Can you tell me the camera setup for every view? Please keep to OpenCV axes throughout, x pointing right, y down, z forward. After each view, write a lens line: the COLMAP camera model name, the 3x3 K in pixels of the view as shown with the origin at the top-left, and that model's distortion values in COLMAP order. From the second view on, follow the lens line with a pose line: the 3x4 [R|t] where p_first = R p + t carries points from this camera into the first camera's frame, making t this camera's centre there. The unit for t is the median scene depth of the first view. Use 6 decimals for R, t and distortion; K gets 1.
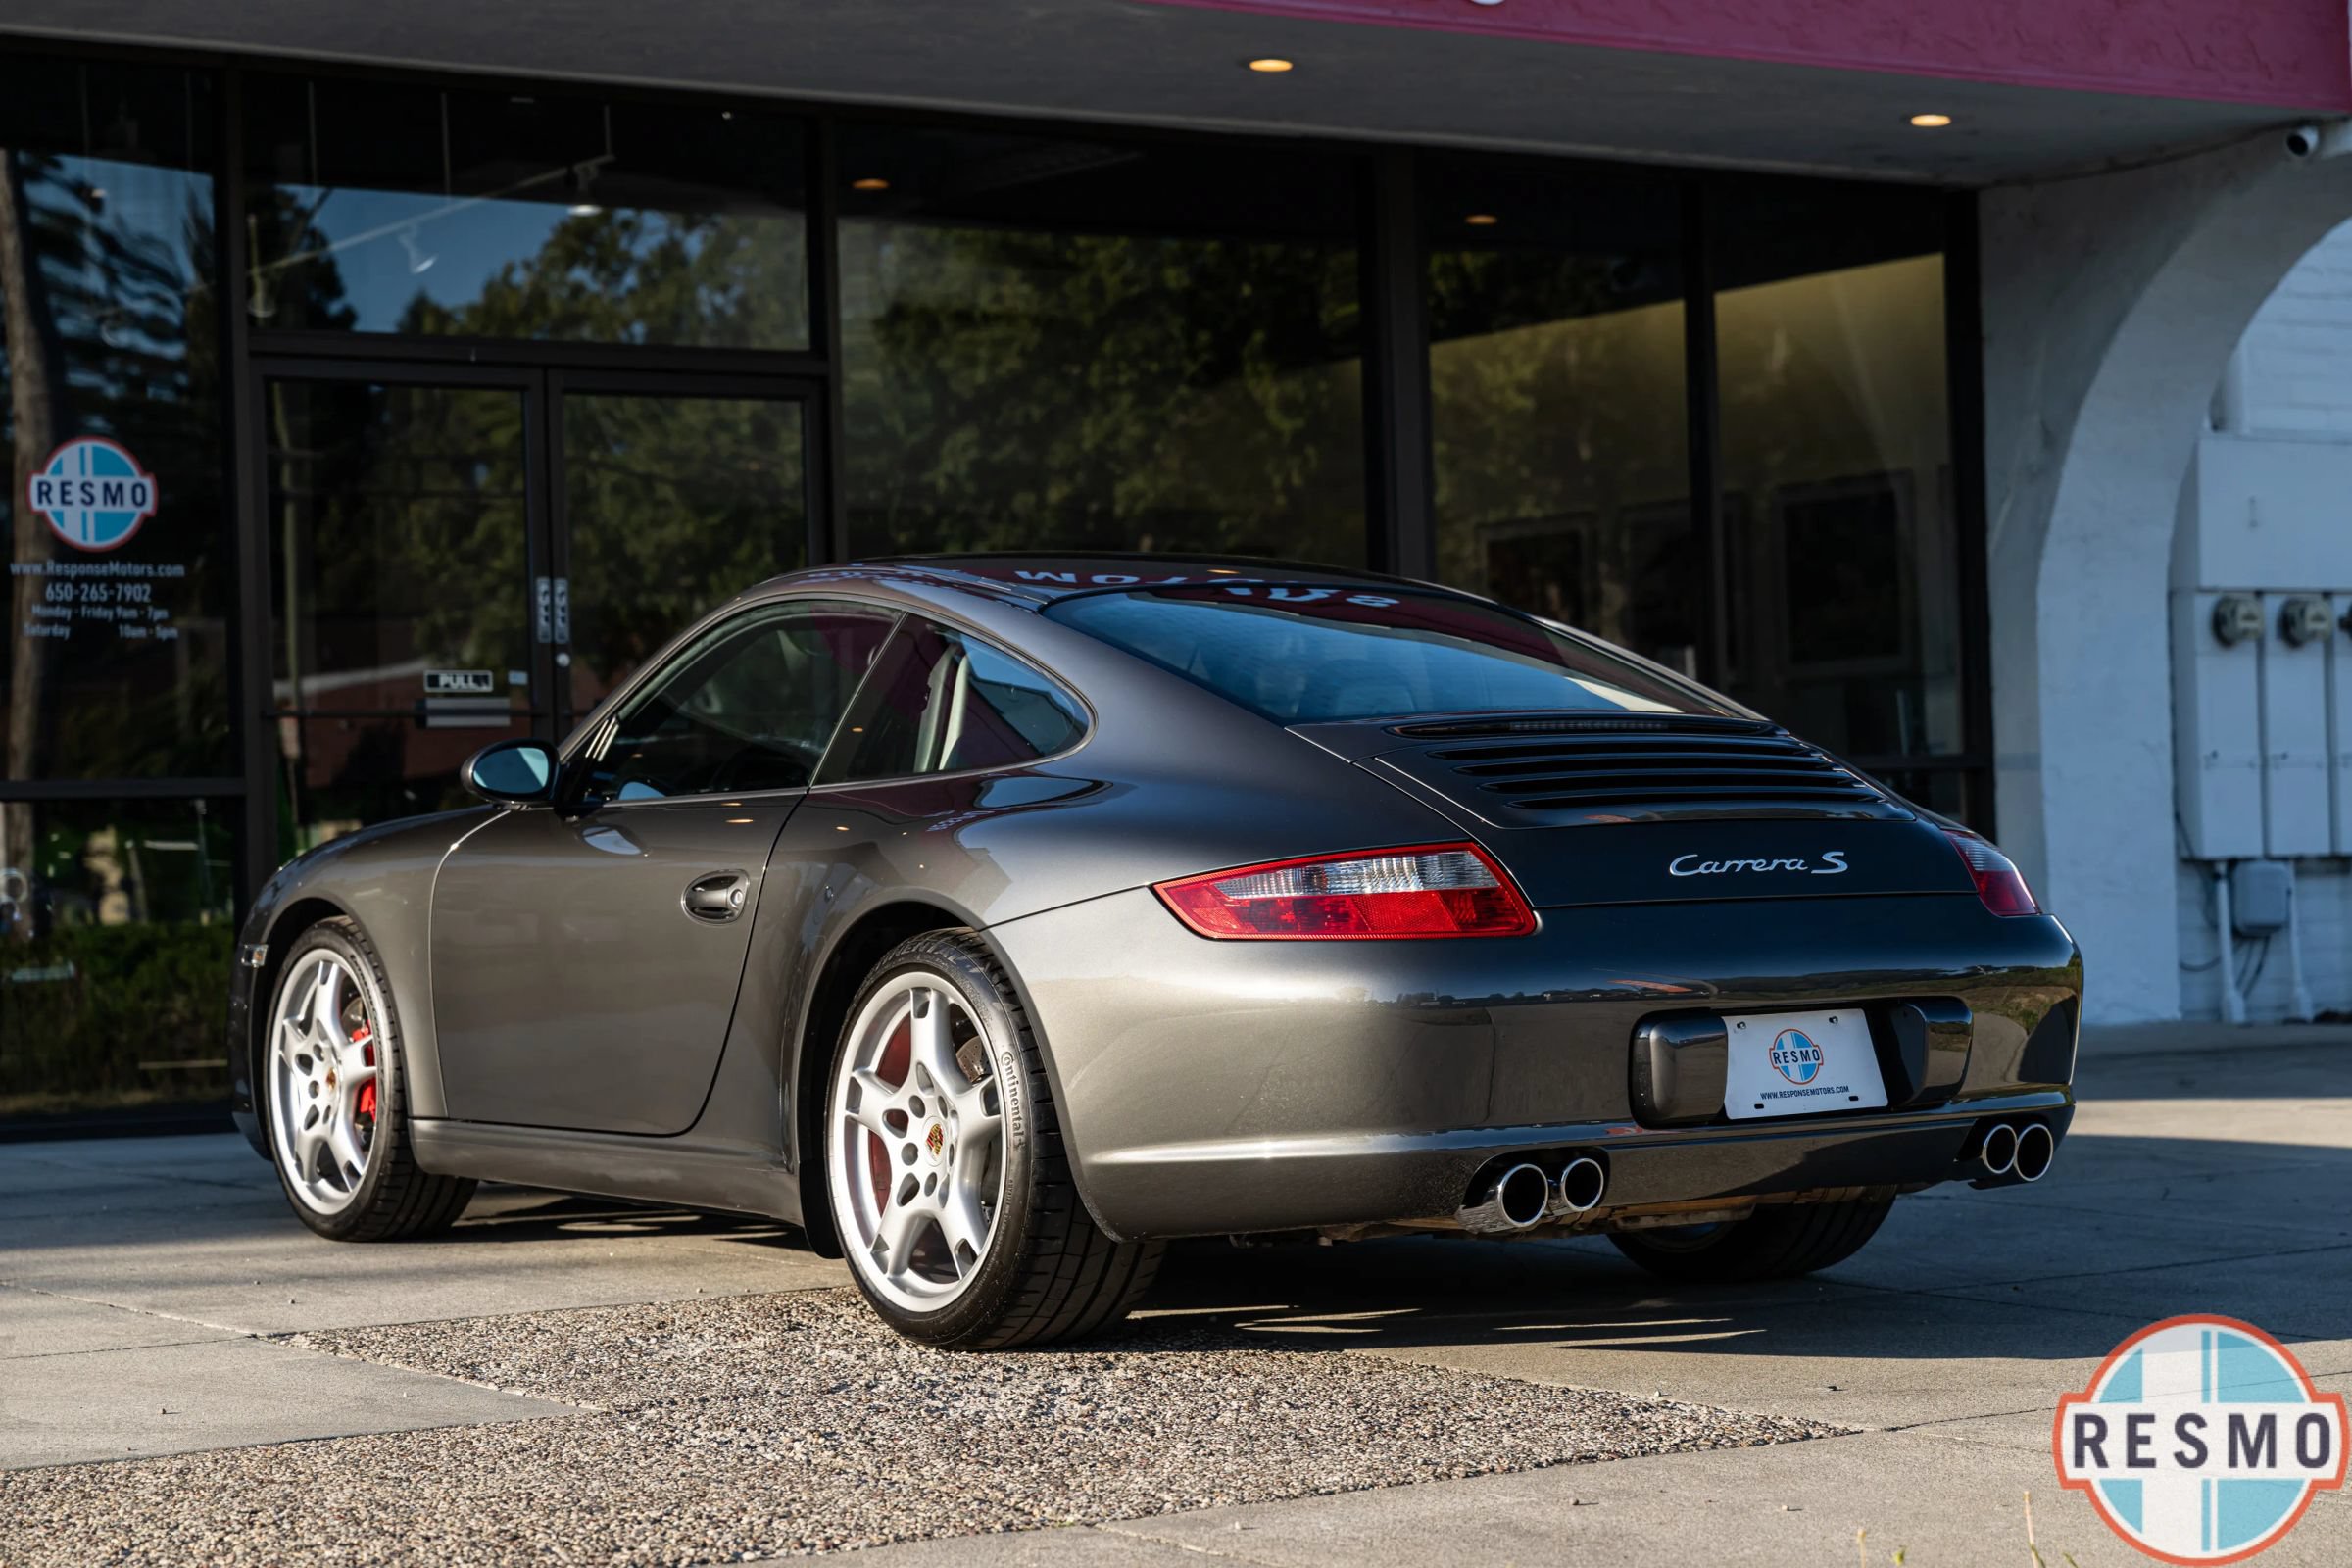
lens RADIAL K [[4599.3, 0, 1176.0], [0, 4599.3, 784.0], [0, 0, 1]] dist [-0.000722, 0.039742]
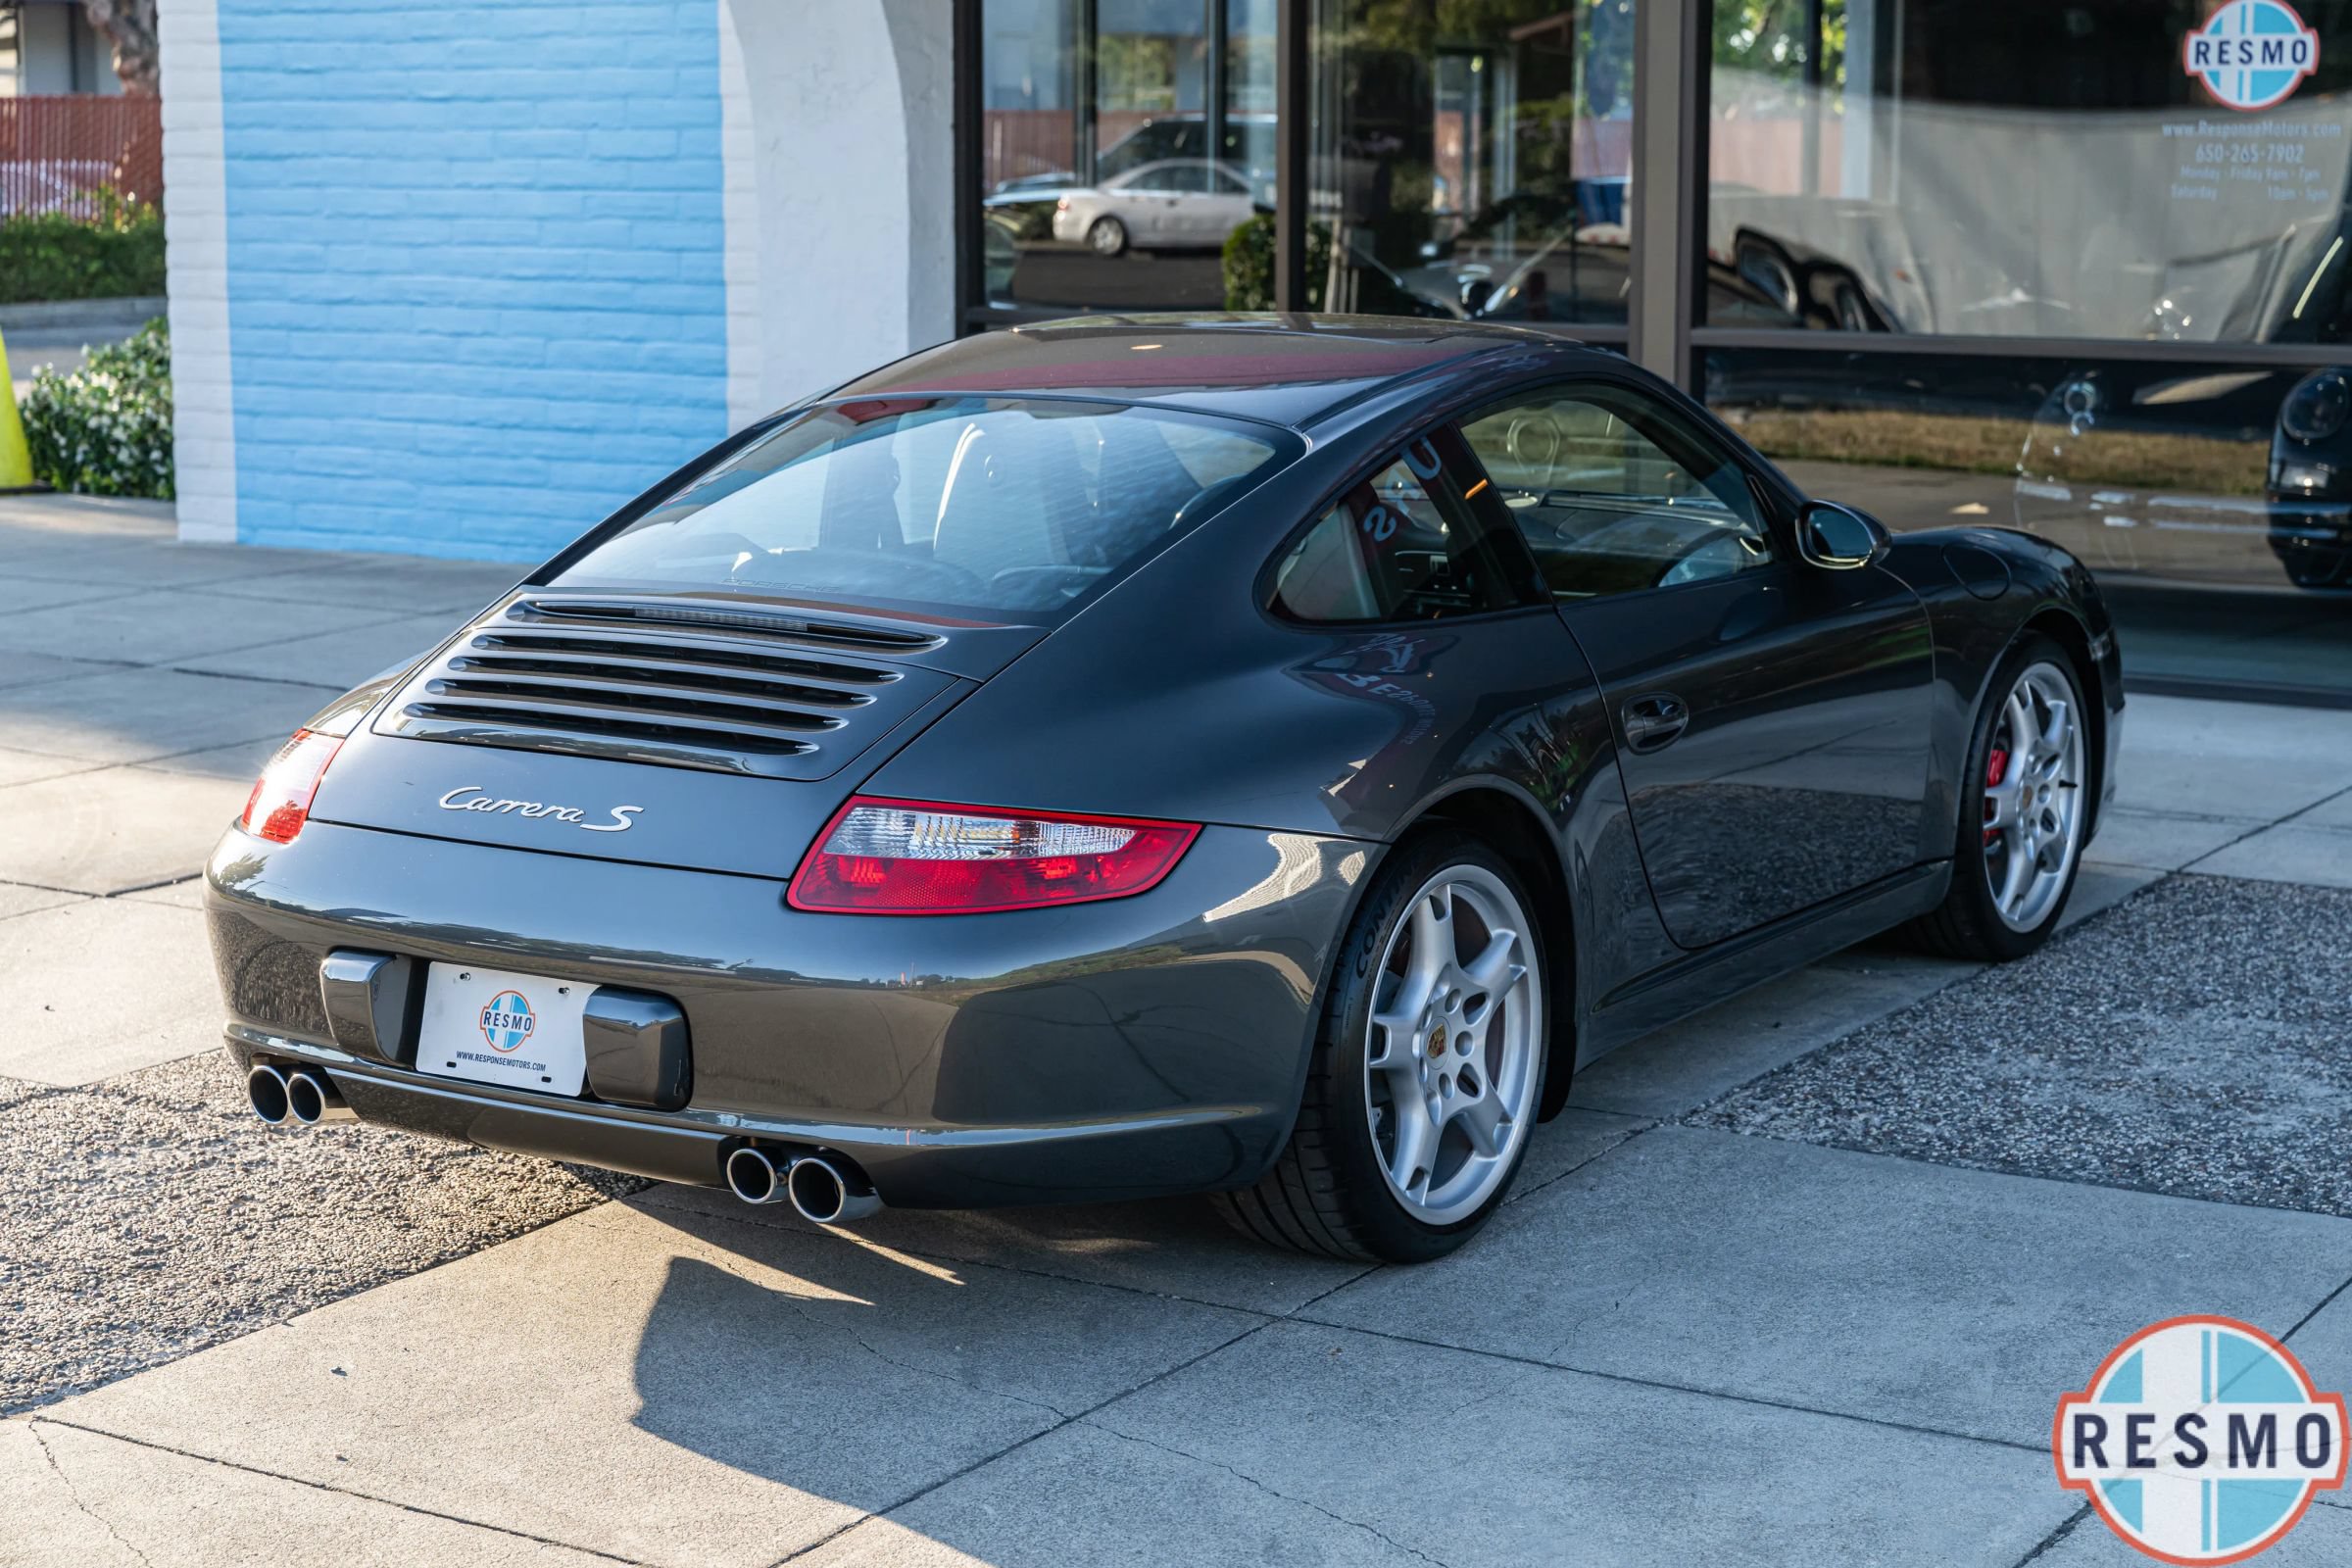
lens RADIAL K [[4094.0, 0, 1197.7], [0, 4094.0, 788.6], [0, 0, 1]] dist [0.001853, 0.012213]
pose [[0.393811, 0.173101, -0.902745, 0.740908], [0.005341, 0.981660, 0.190563, -0.114176], [0.919176, -0.079868, 0.385664, 0.654682]]
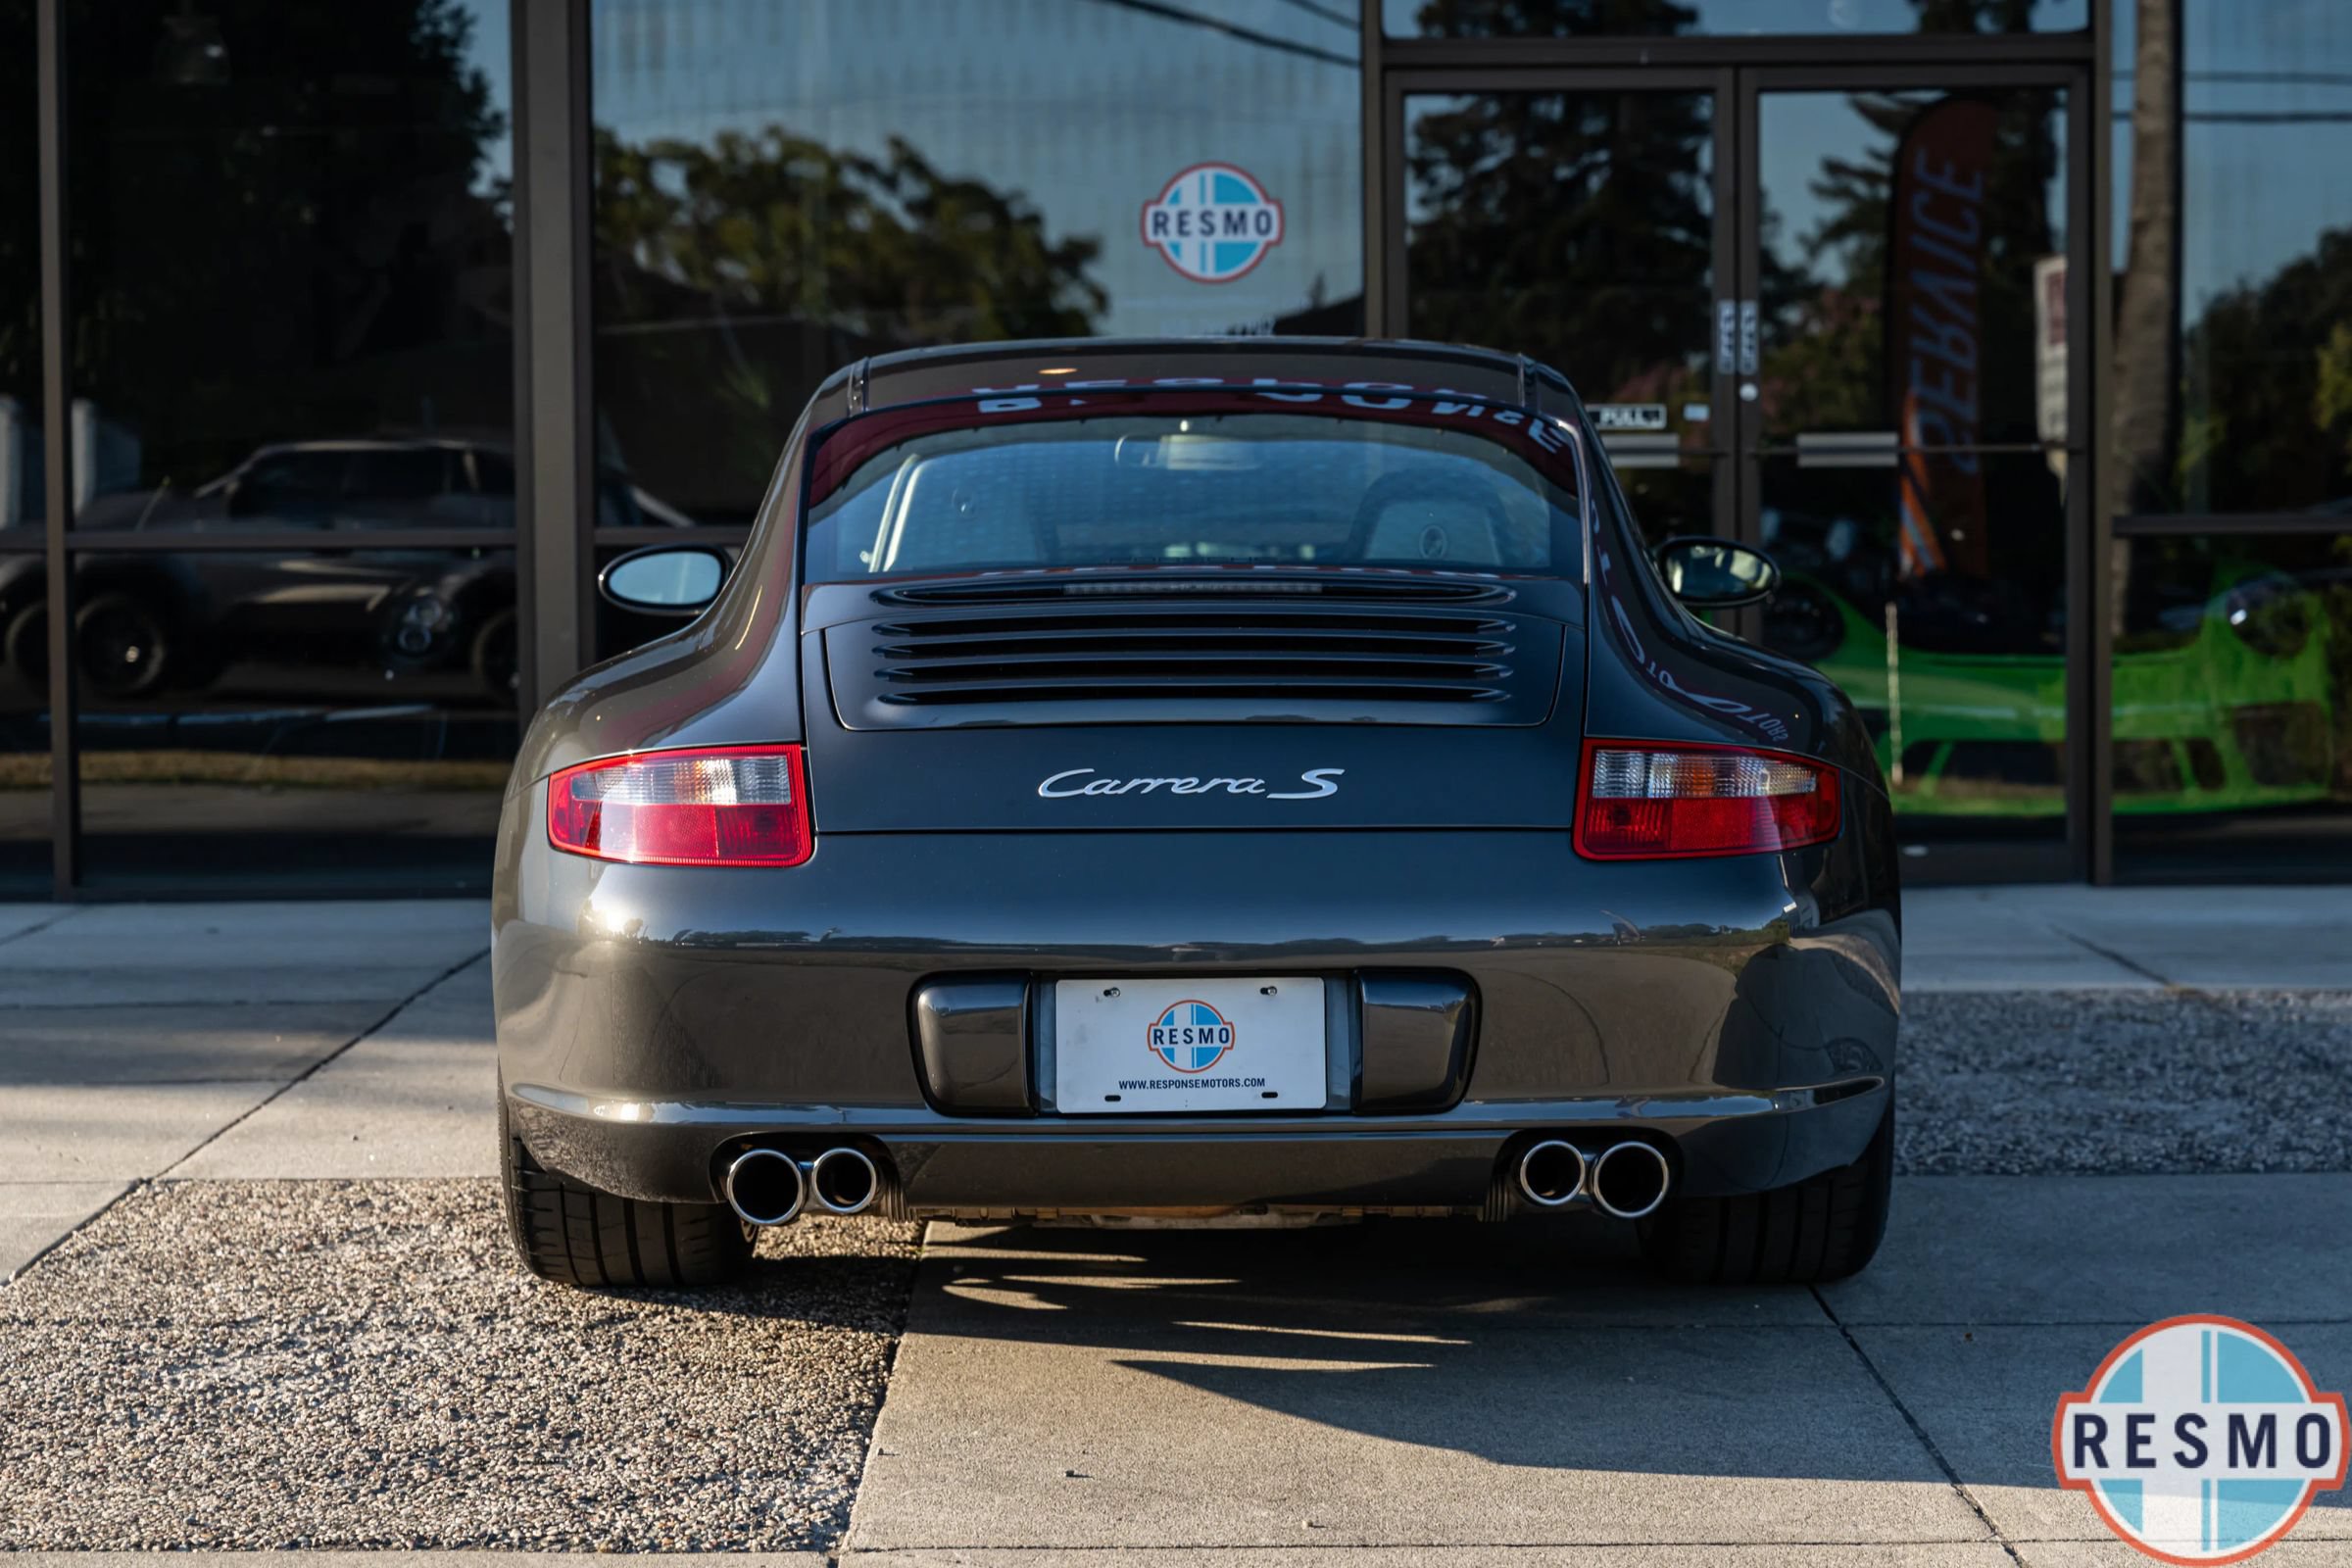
lens RADIAL K [[4634.7, 0, 1166.8], [0, 4634.7, 779.9], [0, 0, 1]] dist [0.010150, -0.149116]
pose [[0.823824, 0.049784, -0.564655, 0.457822], [-0.005212, 0.996759, 0.080277, -0.037193], [0.566822, -0.063192, 0.821413, 0.289406]]
